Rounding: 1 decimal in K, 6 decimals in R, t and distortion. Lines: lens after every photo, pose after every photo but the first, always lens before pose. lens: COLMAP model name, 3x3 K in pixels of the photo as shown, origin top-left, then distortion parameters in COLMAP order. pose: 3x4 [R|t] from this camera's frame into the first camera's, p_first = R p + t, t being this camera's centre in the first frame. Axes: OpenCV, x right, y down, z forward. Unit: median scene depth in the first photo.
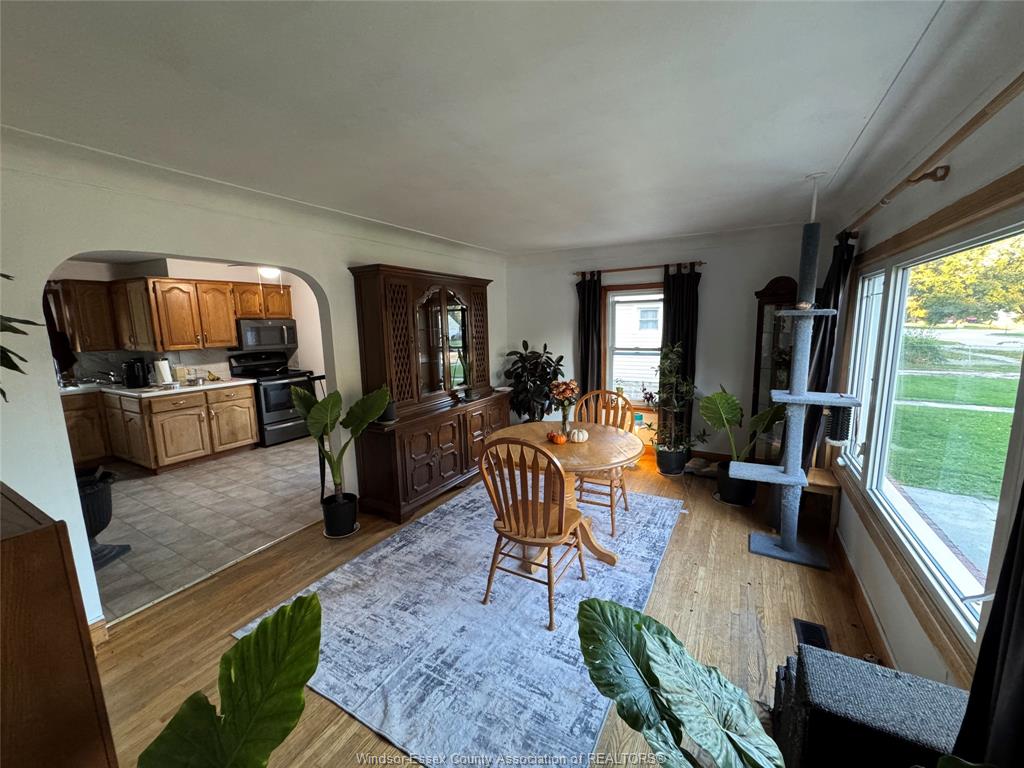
lens RADIAL K [[408.8, 0, 512.0], [0, 408.8, 384.0], [0, 0, 1]] dist [-0.002722, -0.000104]
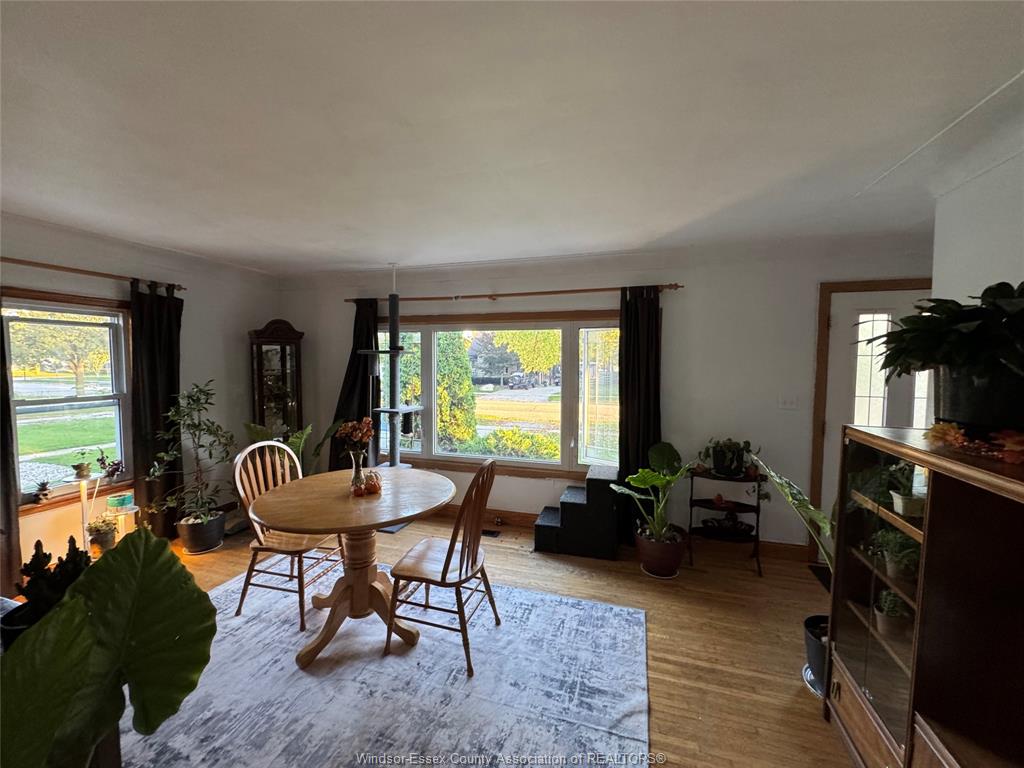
lens RADIAL K [[408.8, 0, 512.0], [0, 408.8, 384.0], [0, 0, 1]] dist [-0.002722, -0.000104]
pose [[-0.219611, -0.035951, 0.974925, -0.707066], [0.148875, 0.986382, 0.069909, -0.085936], [-0.964161, 0.160495, -0.211268, 0.789610]]
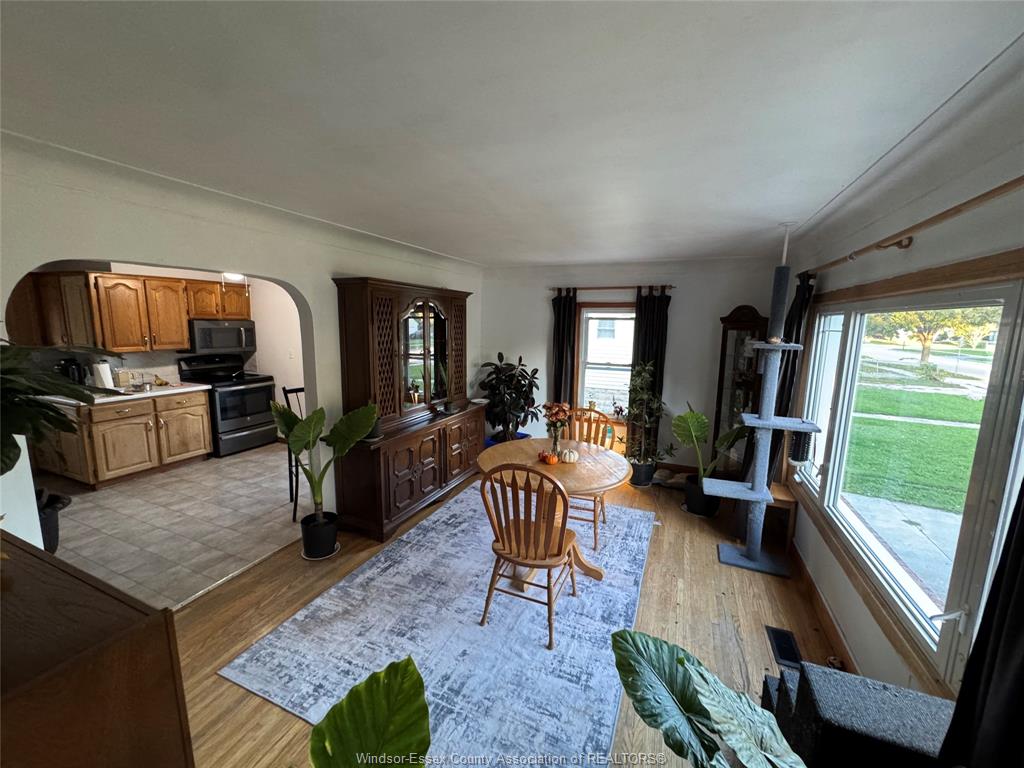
lens RADIAL K [[408.8, 0, 512.0], [0, 408.8, 384.0], [0, 0, 1]] dist [-0.002722, -0.000104]
pose [[0.992638, 0.020401, 0.119388, -0.099697], [-0.020483, 0.999790, -0.000540, -0.048043], [-0.119374, -0.001910, 0.992848, -0.010466]]
